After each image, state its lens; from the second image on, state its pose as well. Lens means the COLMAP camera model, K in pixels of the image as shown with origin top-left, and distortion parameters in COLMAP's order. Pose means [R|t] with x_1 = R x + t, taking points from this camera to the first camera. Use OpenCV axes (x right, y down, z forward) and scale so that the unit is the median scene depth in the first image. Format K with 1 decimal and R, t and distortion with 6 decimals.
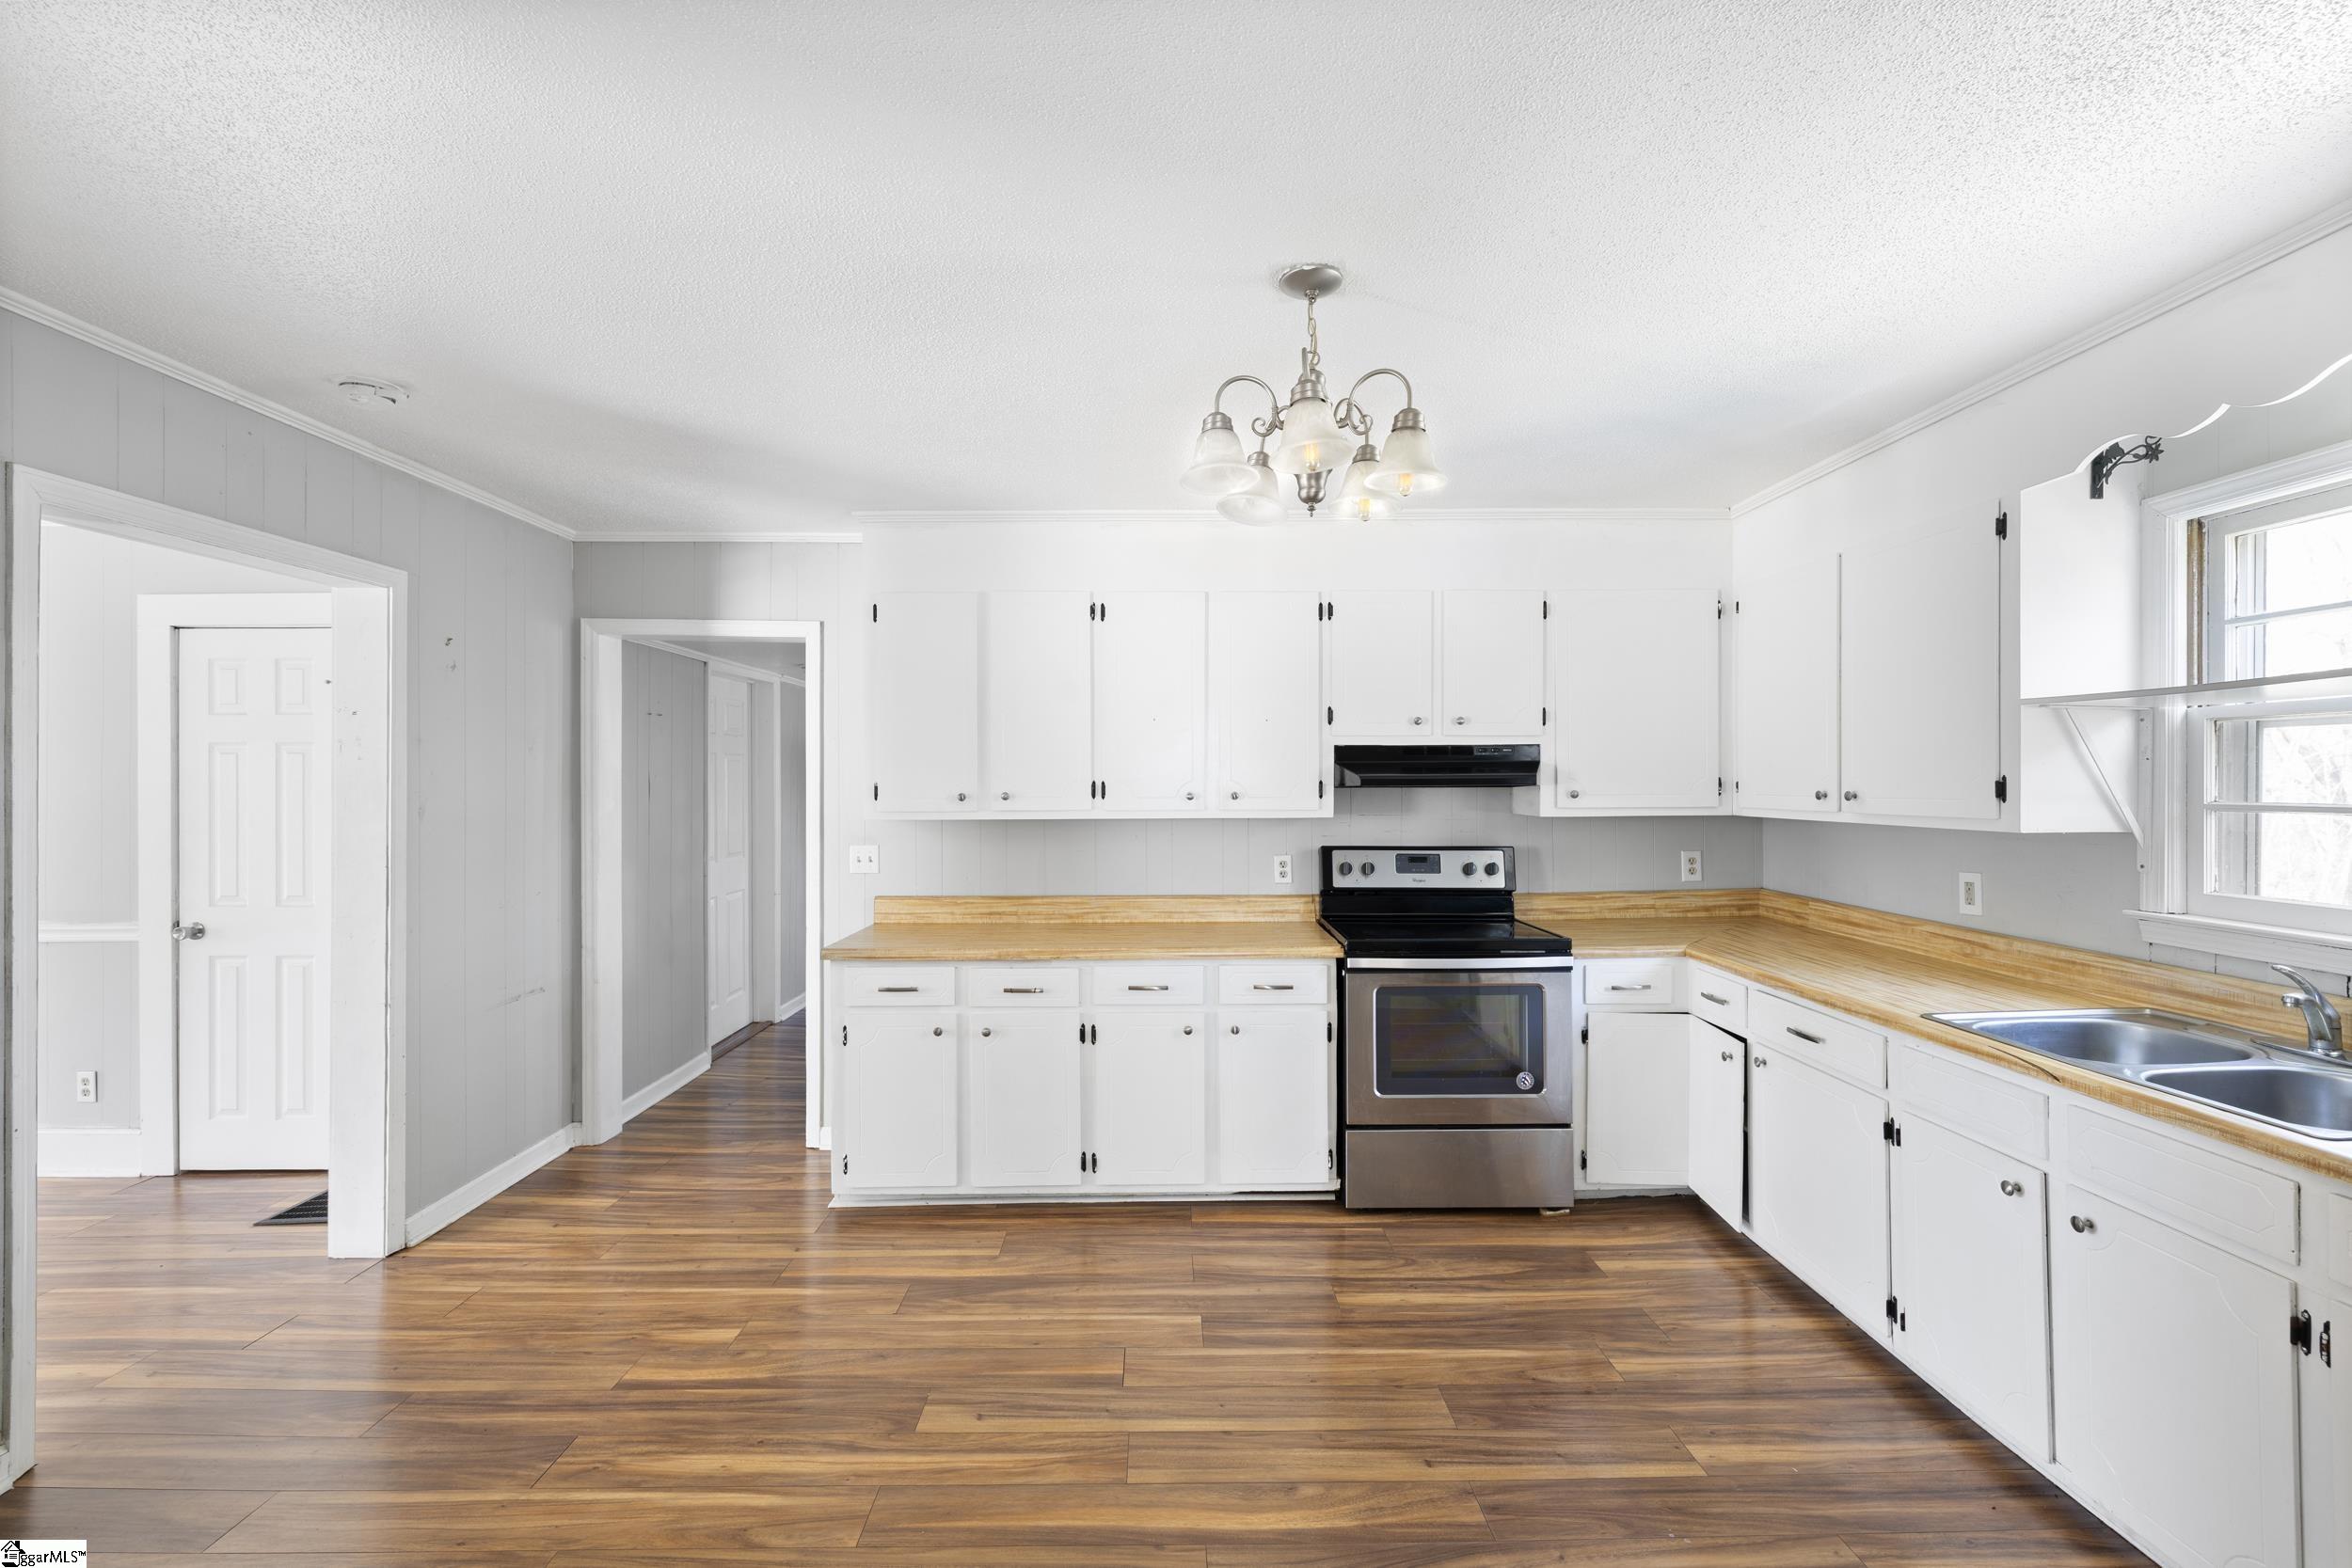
lens RADIAL K [[994.2, 0, 1177.2], [0, 994.2, 784.3], [0, 0, 1]] dist [0.008271, -0.000025]
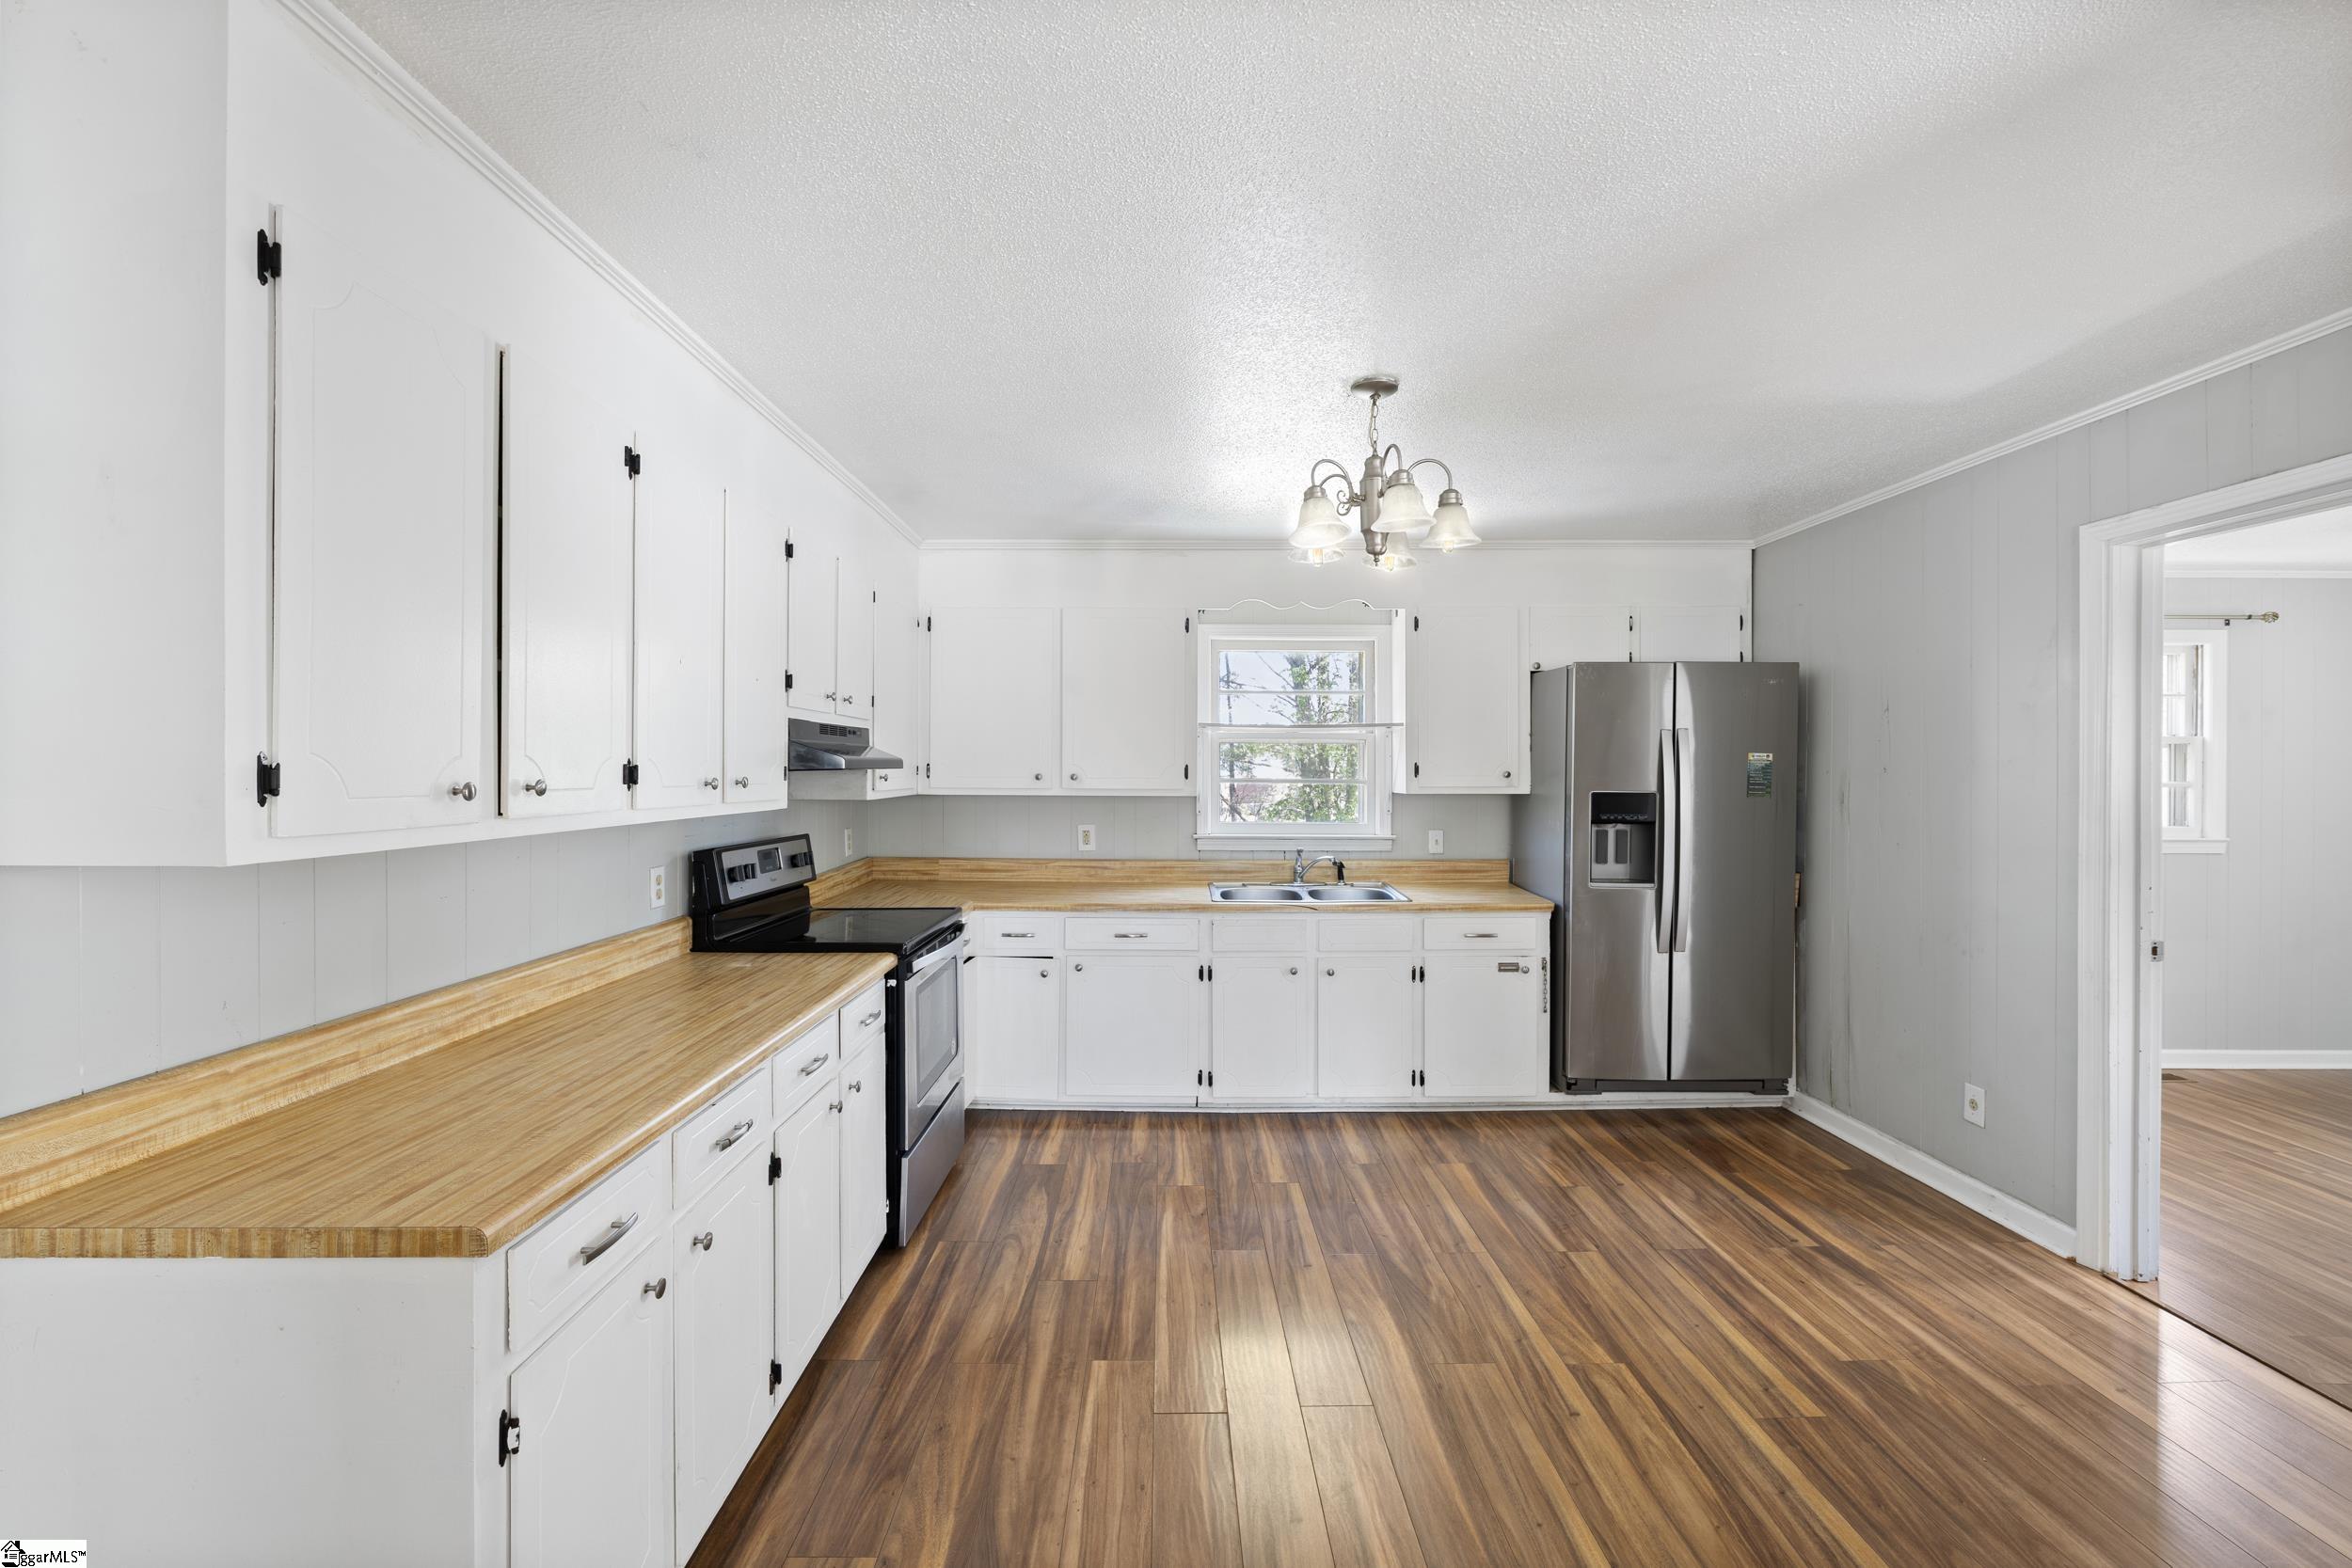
lens RADIAL K [[994.2, 0, 1176.2], [0, 994.2, 775.4], [0, 0, 1]] dist [0.008271, -0.000025]
pose [[-0.000572, -0.001718, 0.999998, -0.801291], [-0.002386, 0.999996, 0.001717, 0.006301], [-0.999997, -0.002385, -0.000576, 0.854210]]
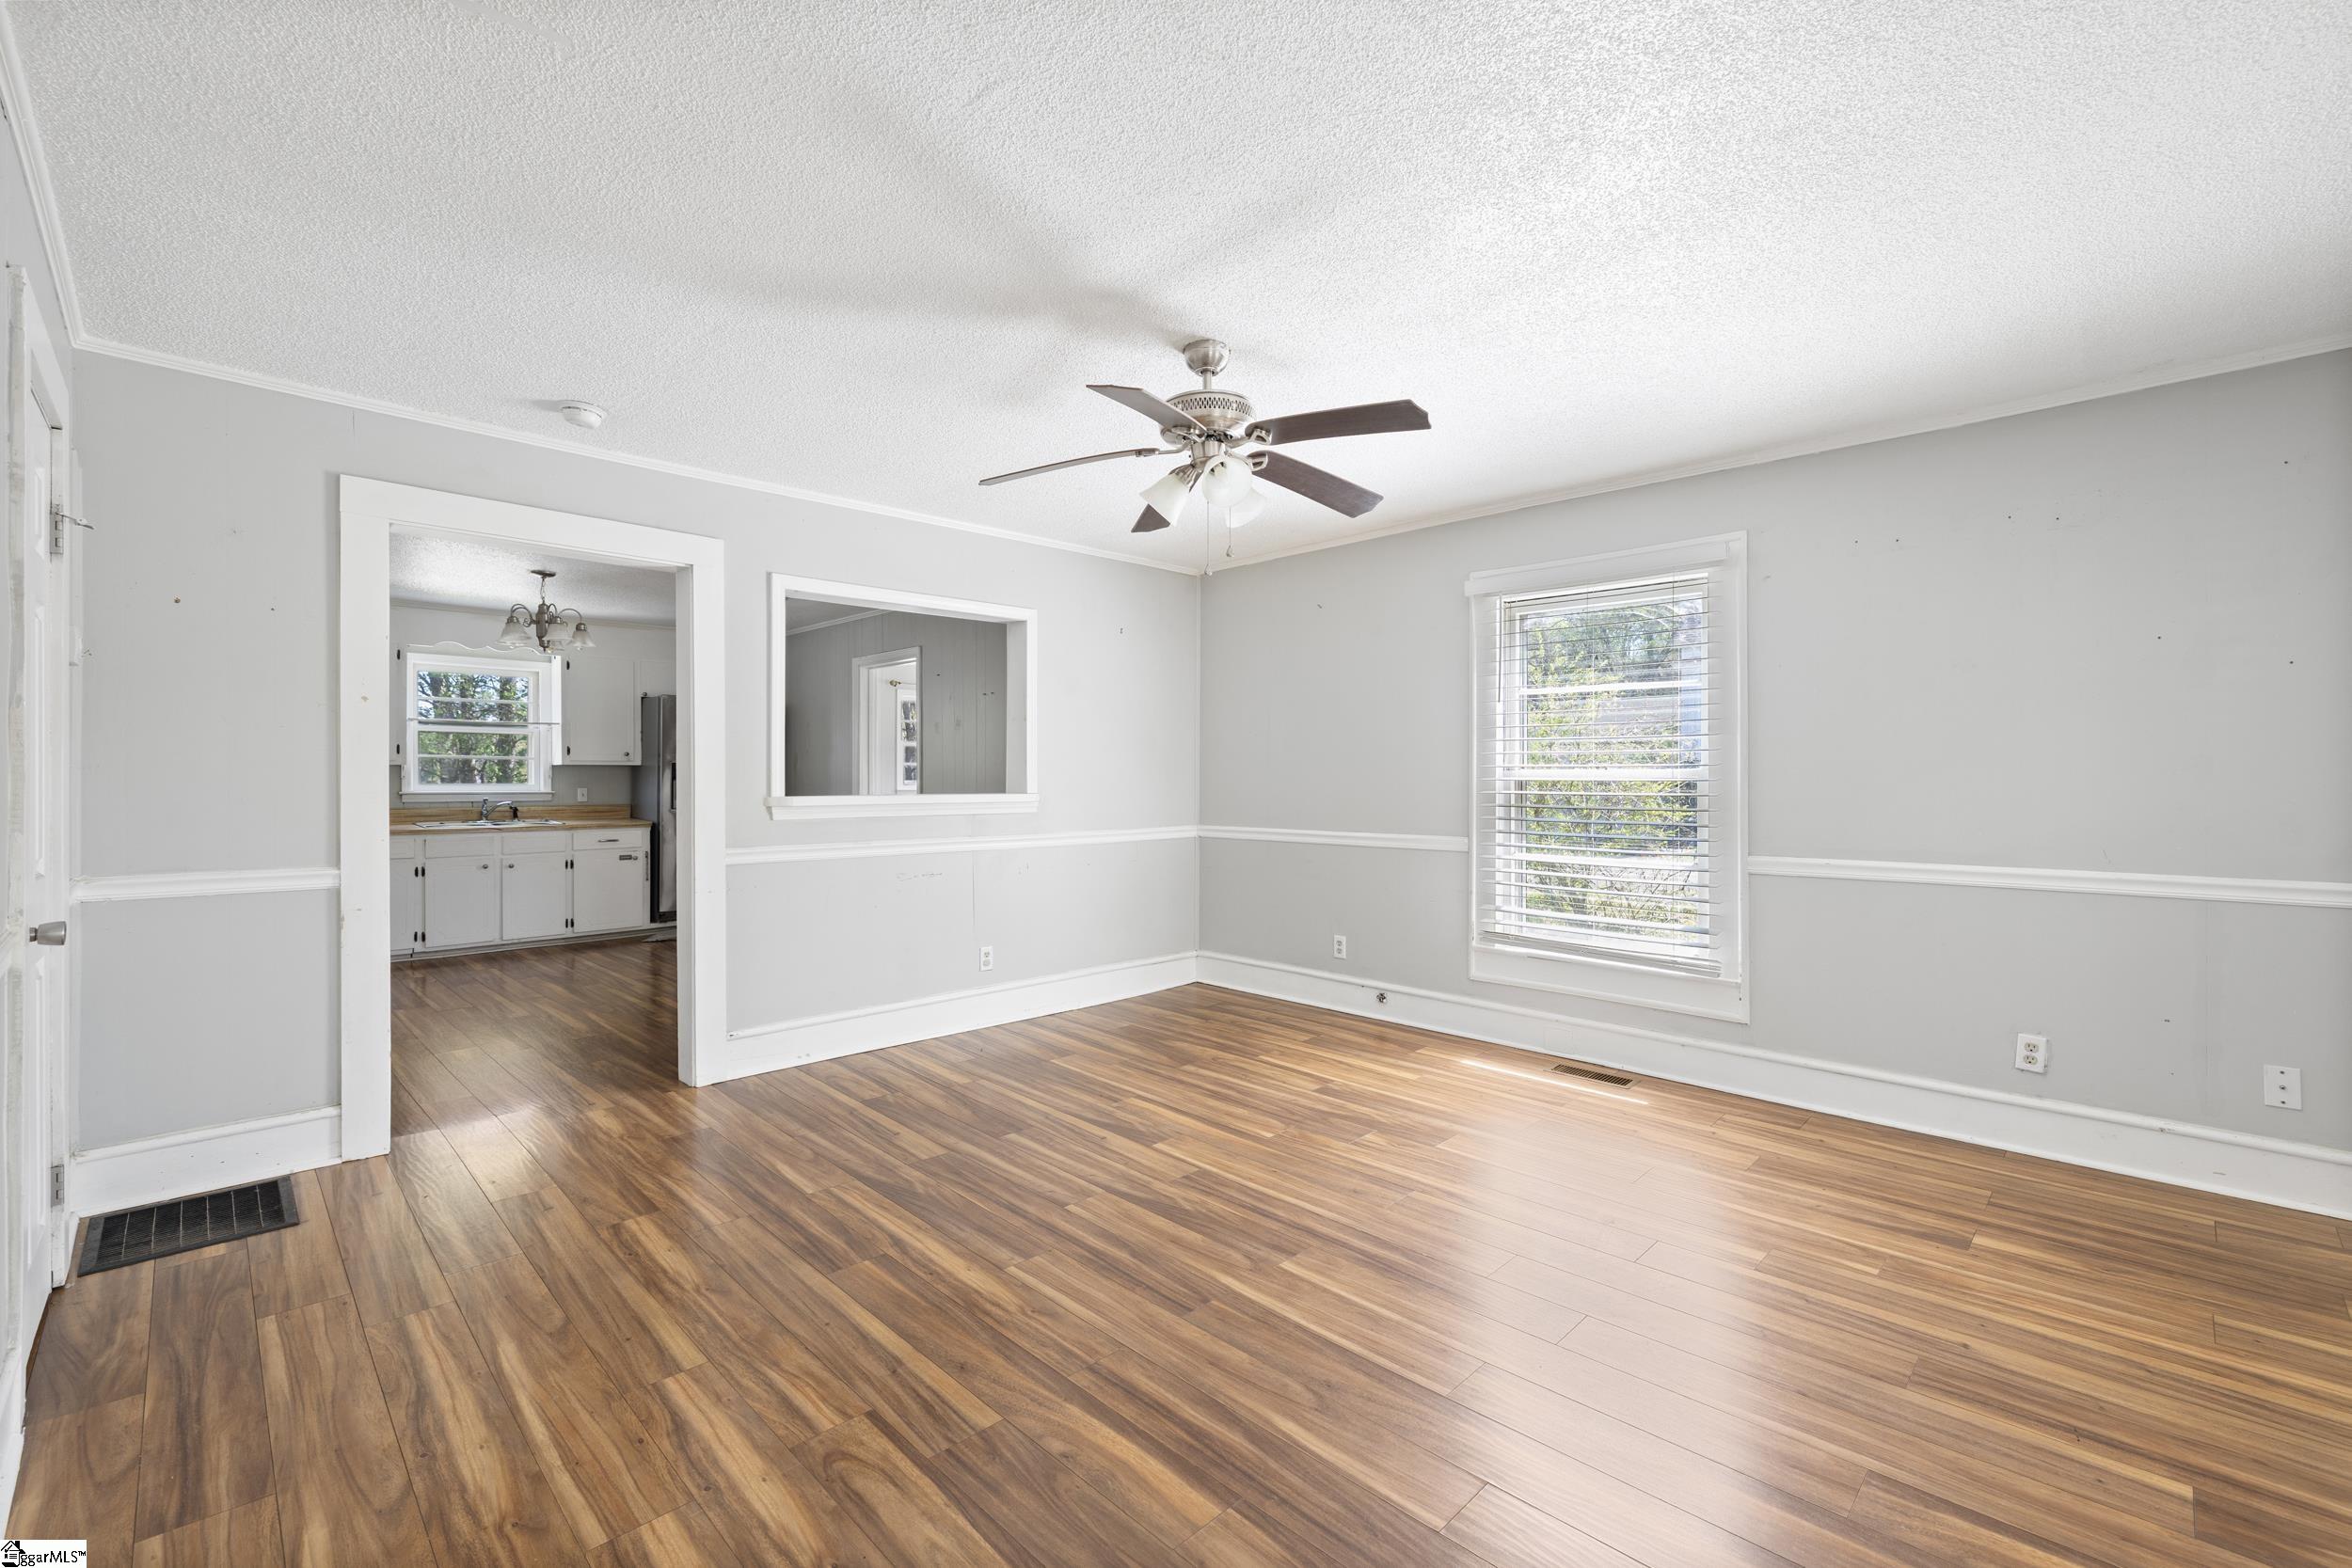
lens RADIAL K [[994.2, 0, 1175.0], [0, 994.2, 781.8], [0, 0, 1]] dist [0.008271, -0.000025]
pose [[-0.700478, -0.003156, 0.713667, -2.324685], [-0.001732, 0.999995, 0.002722, 0.073966], [-0.713672, 0.000671, -0.700479, 1.197254]]
